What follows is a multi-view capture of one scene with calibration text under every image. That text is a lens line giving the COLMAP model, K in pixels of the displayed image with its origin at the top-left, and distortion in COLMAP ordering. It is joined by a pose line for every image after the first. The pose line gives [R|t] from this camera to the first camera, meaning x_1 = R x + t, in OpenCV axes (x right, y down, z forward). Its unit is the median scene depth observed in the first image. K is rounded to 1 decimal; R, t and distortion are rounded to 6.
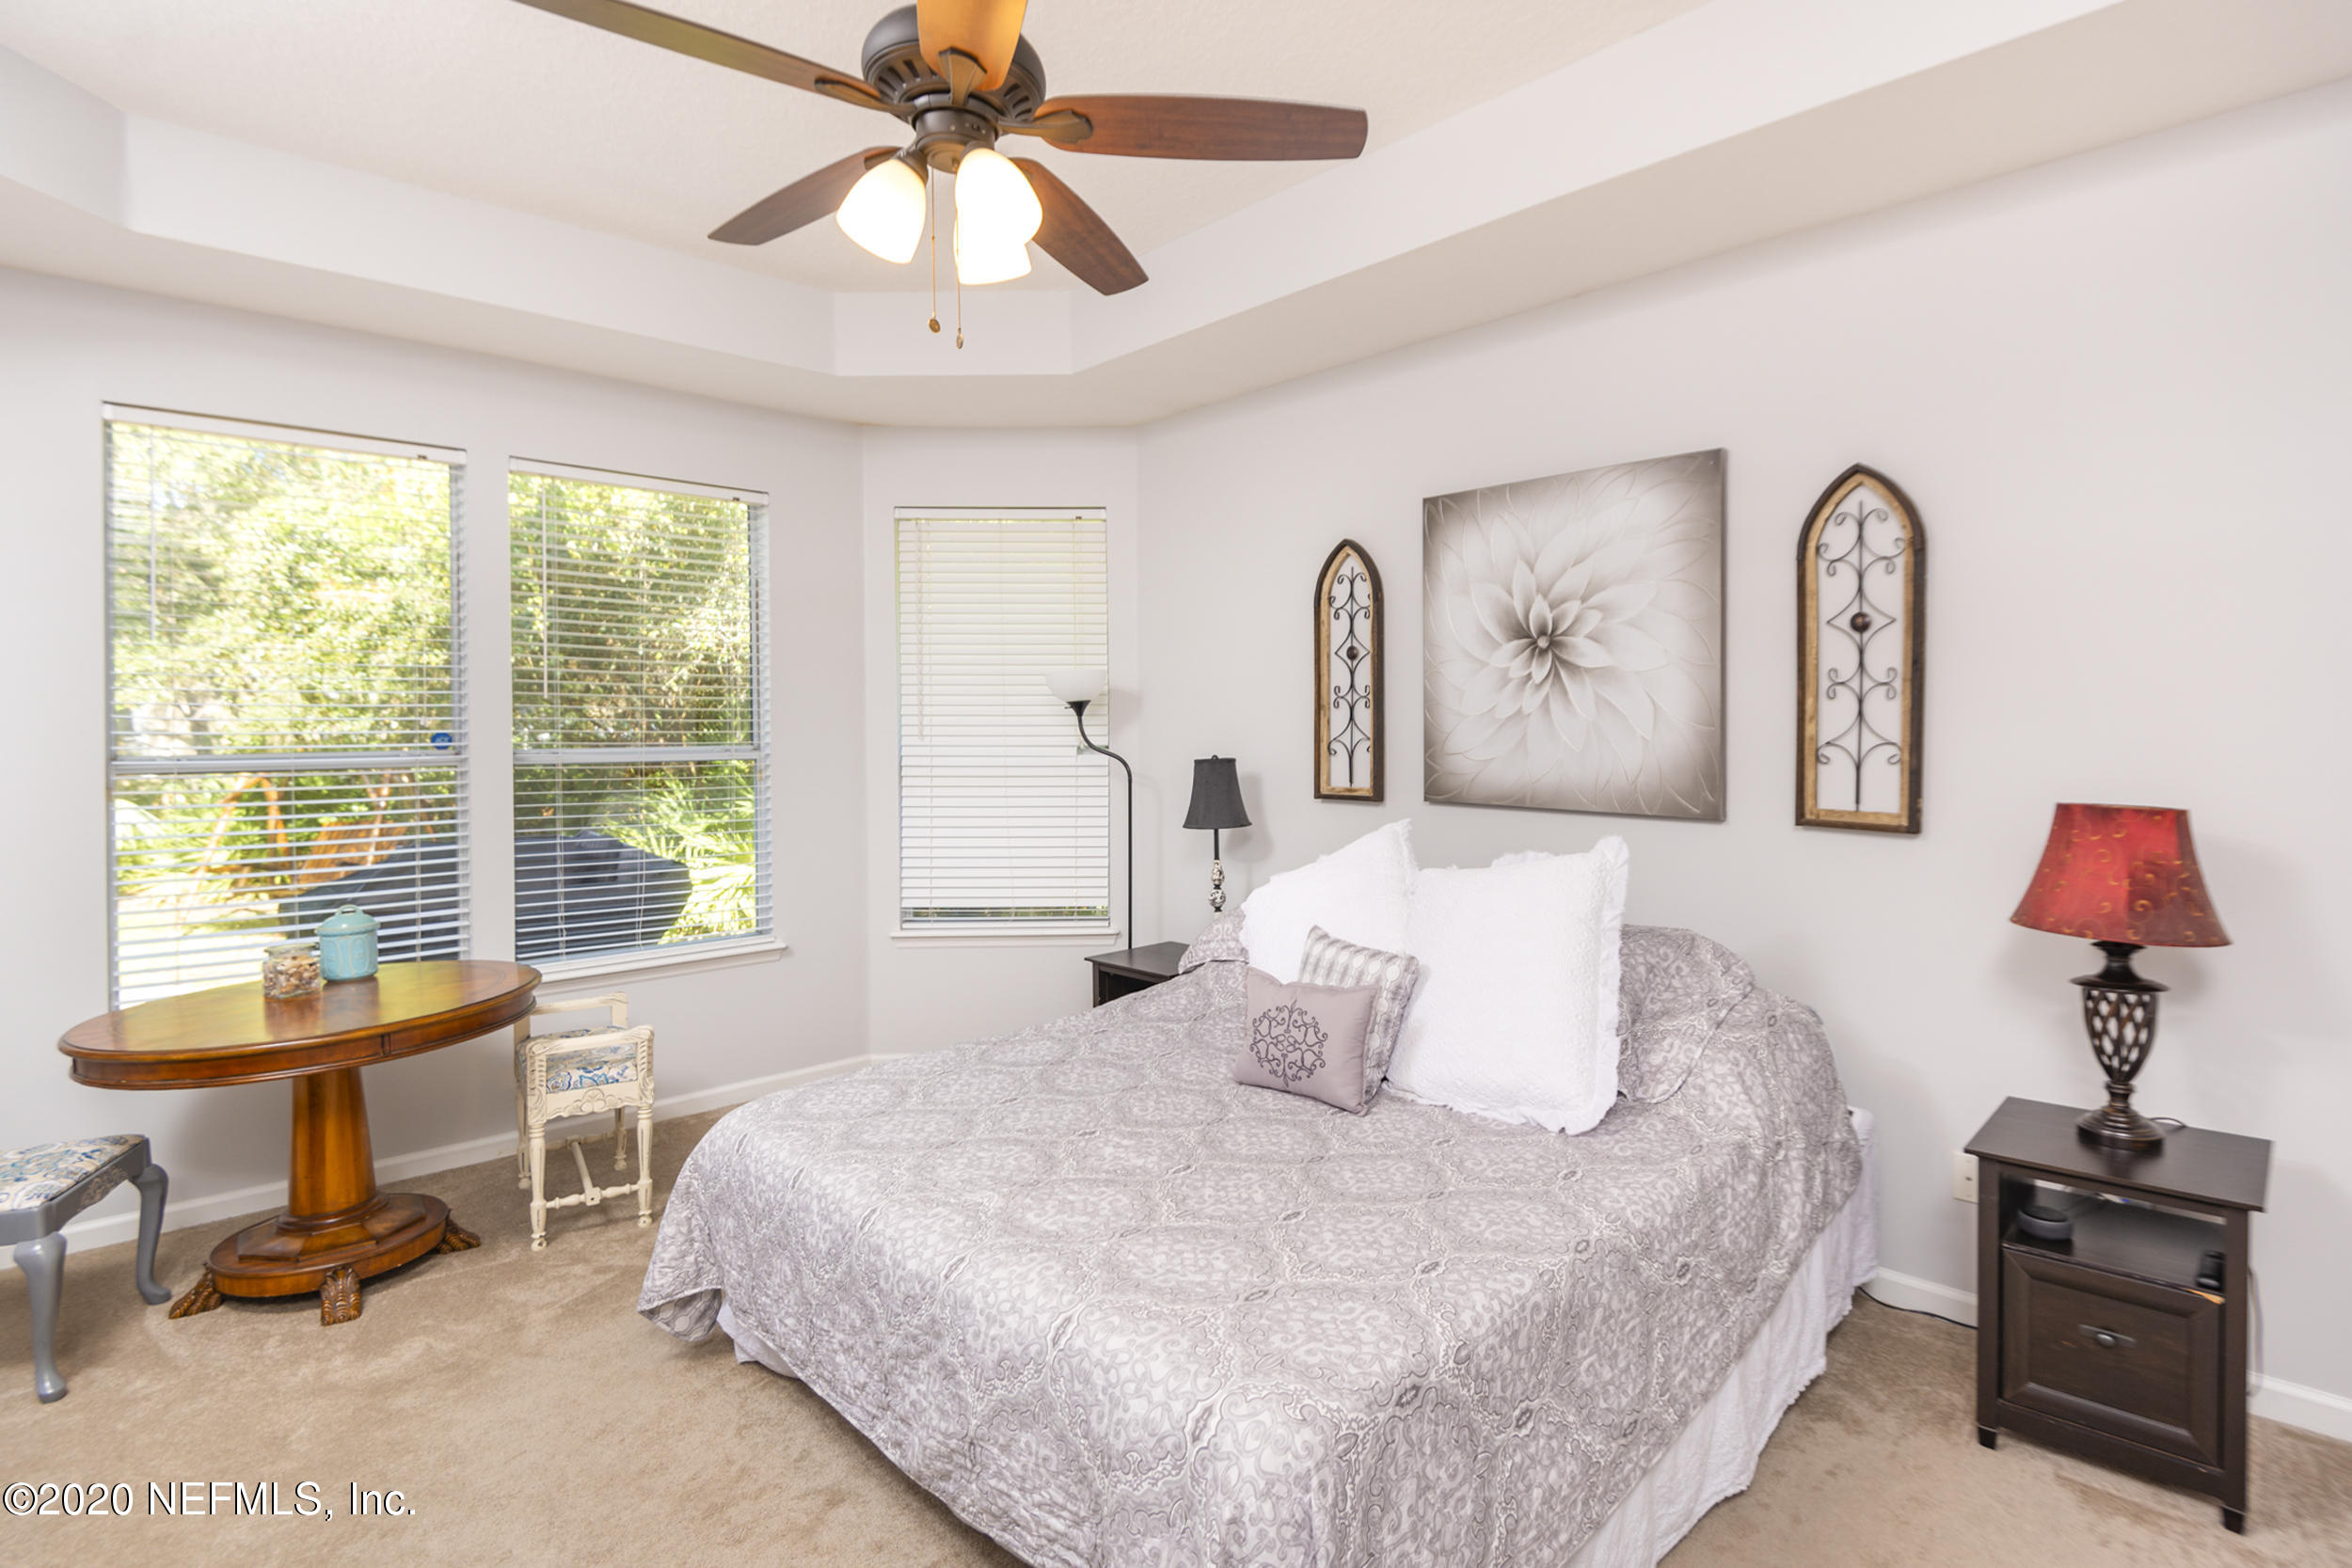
lens RADIAL K [[1211.8, 0, 1051.6], [0, 1211.8, 764.8], [0, 0, 1]] dist [-0.002596, -0.011237]
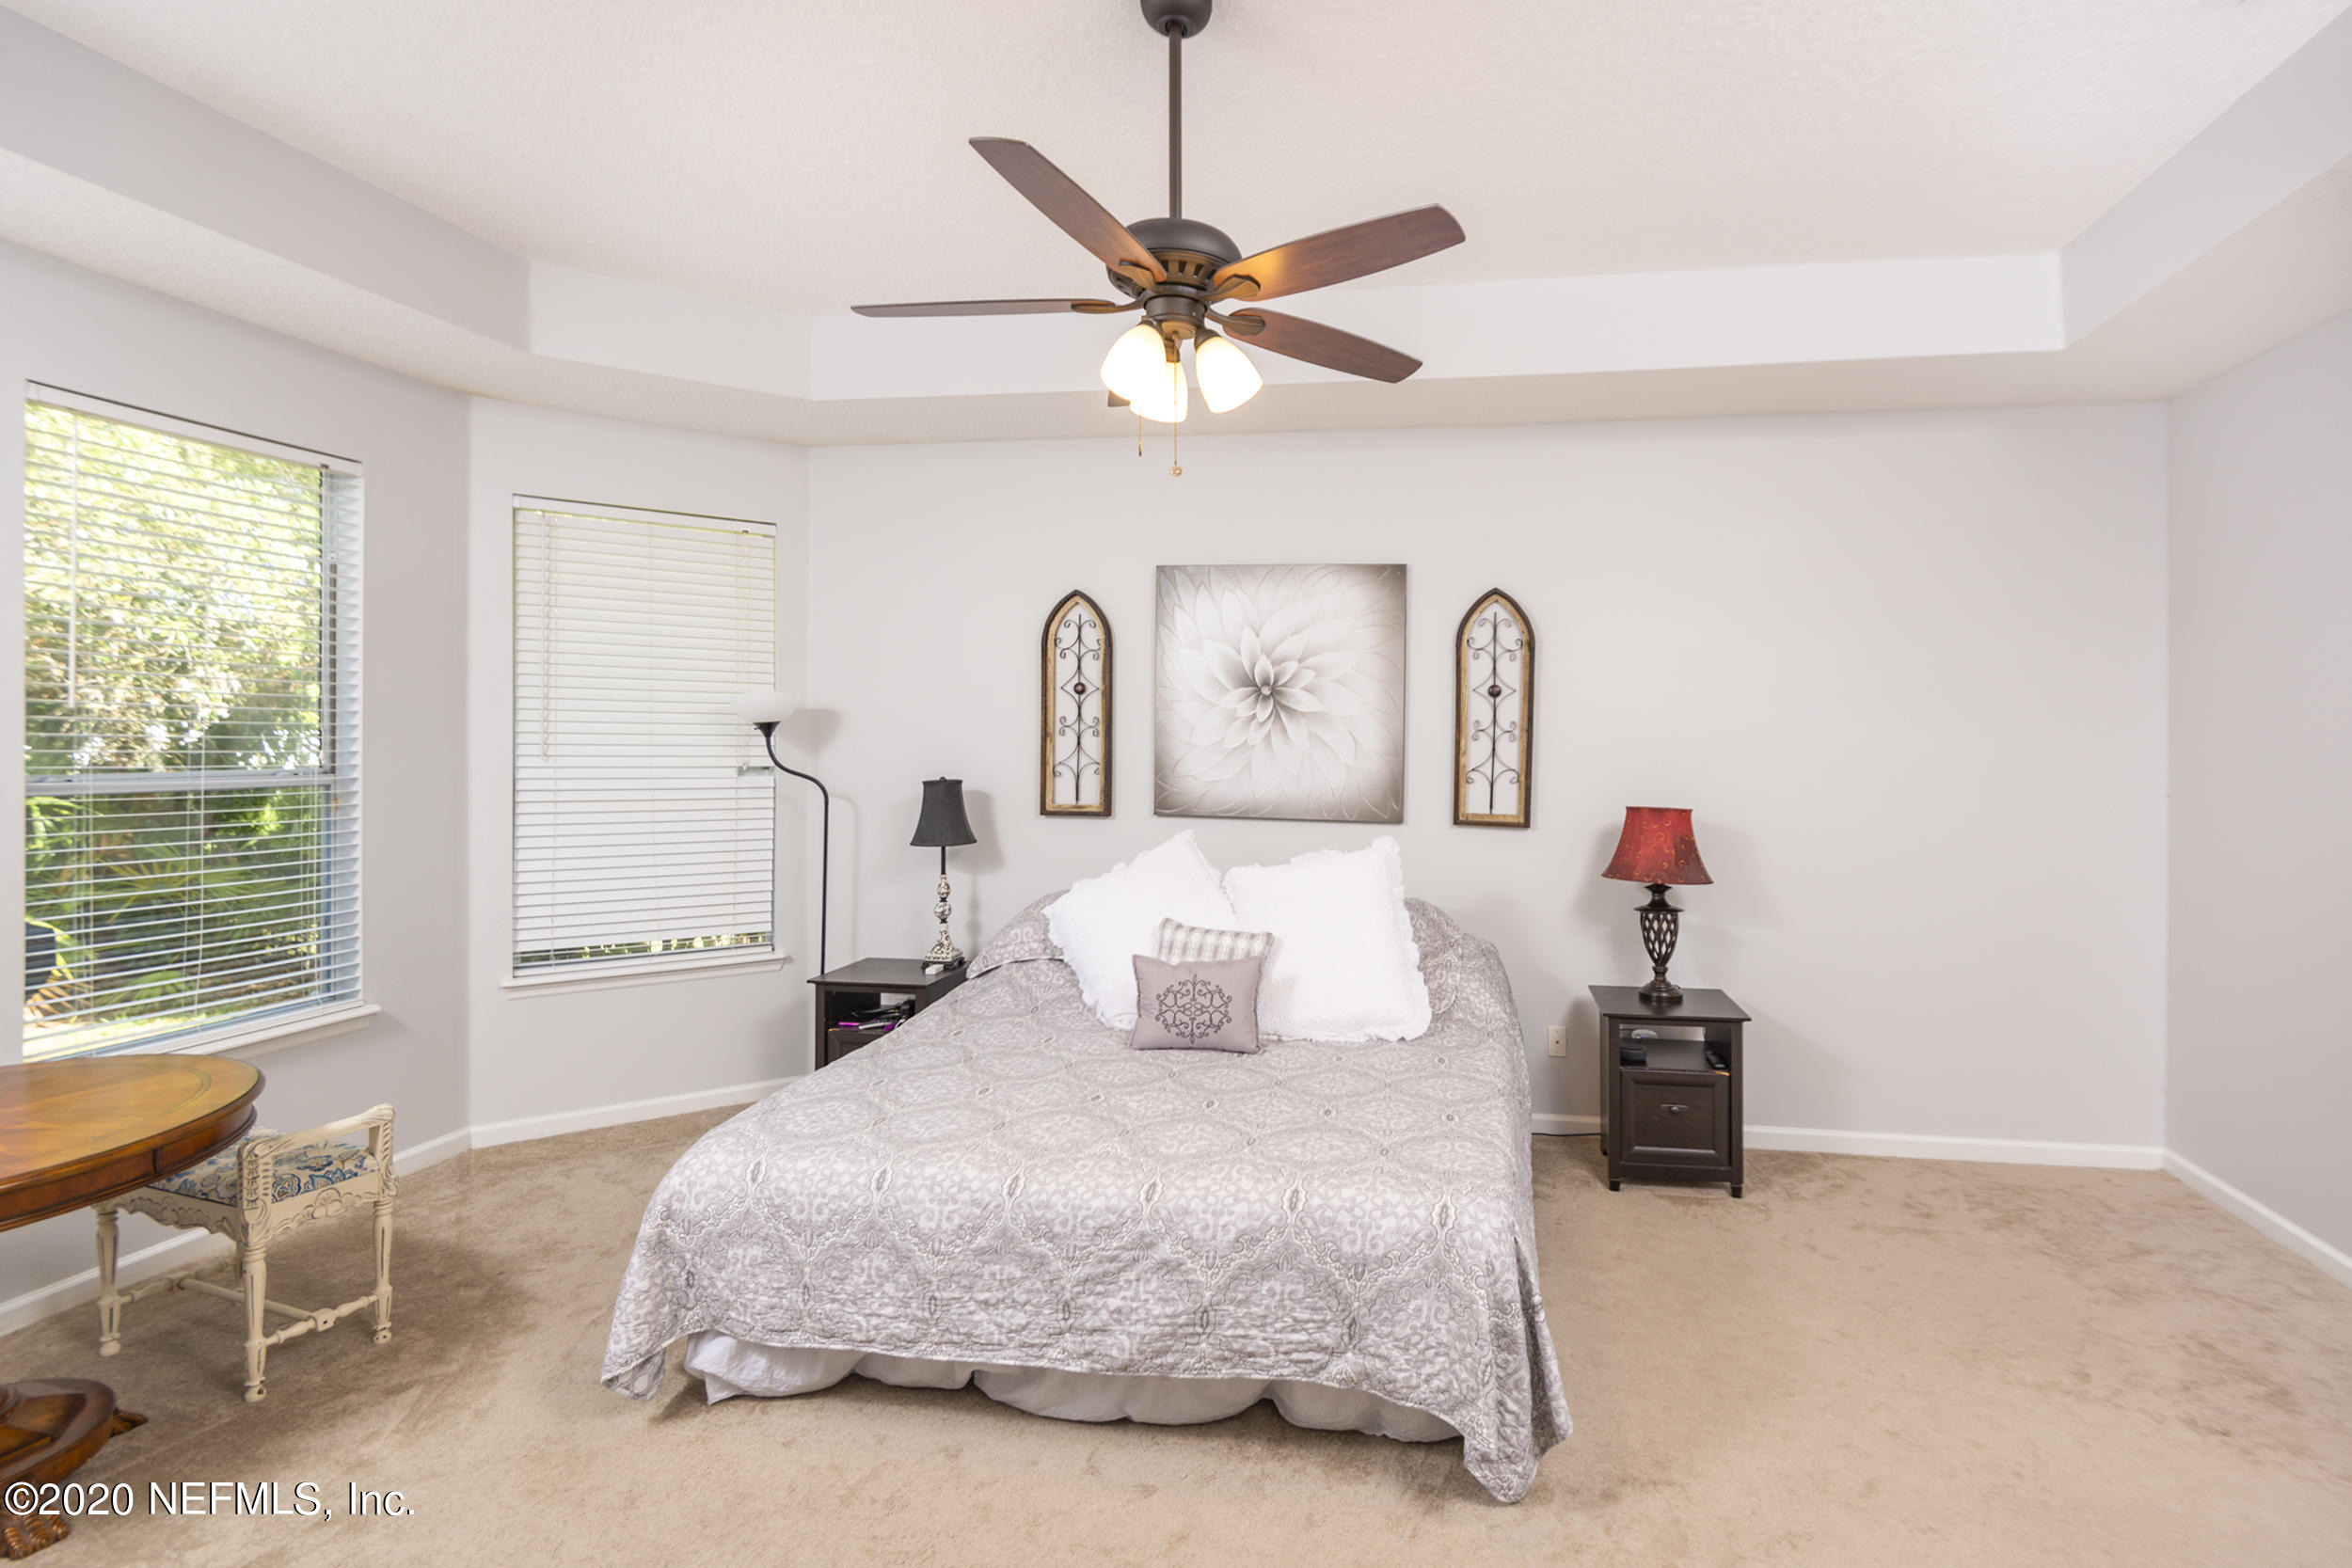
lens RADIAL K [[1308.0, 0, 1171.7], [0, 1308.0, 763.3], [0, 0, 1]] dist [-0.004840, -0.010196]
pose [[0.802778, -0.001604, 0.596275, -0.638176], [0.007170, 0.999950, -0.006964, -0.017243], [-0.596234, 0.009866, 0.802750, -0.084492]]
